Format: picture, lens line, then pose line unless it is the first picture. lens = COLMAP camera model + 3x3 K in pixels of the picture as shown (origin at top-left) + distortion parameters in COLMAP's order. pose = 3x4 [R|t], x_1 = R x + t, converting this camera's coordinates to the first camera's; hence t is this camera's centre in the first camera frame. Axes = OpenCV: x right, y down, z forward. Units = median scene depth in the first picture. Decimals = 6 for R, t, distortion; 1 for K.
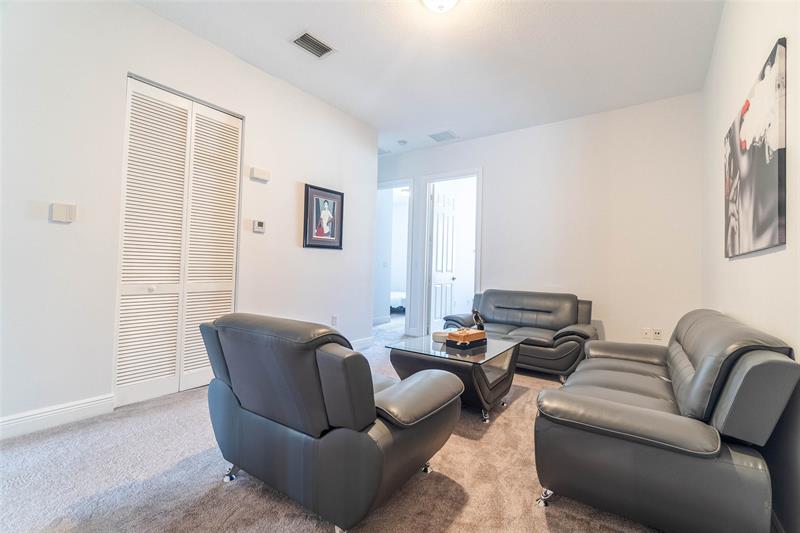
lens RADIAL K [[351.4, 0, 395.8], [0, 351.4, 258.0], [0, 0, 1]] dist [-0.002563, -0.000098]
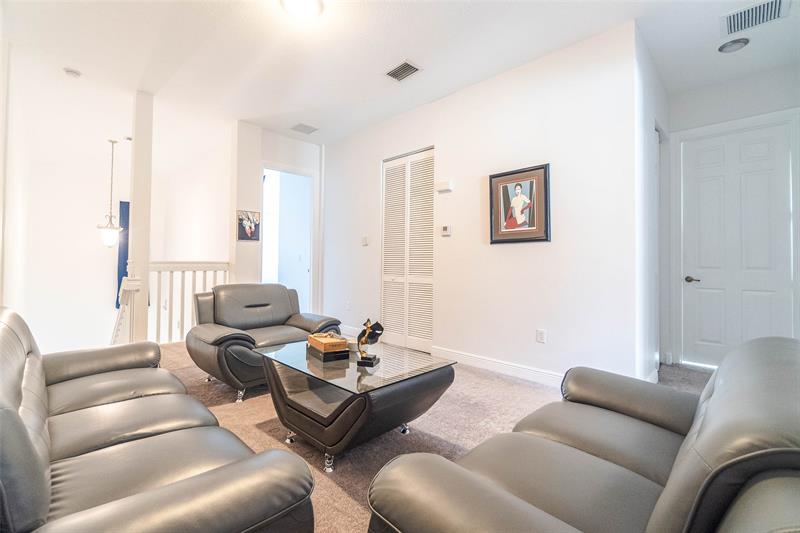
lens RADIAL K [[351.4, 0, 395.8], [0, 351.4, 258.0], [0, 0, 1]] dist [-0.002563, -0.000098]
pose [[-0.151221, -0.046482, -0.987407, 0.670761], [0.008517, 0.998795, -0.048322, 0.047645], [0.988463, -0.015717, -0.150643, 0.872956]]
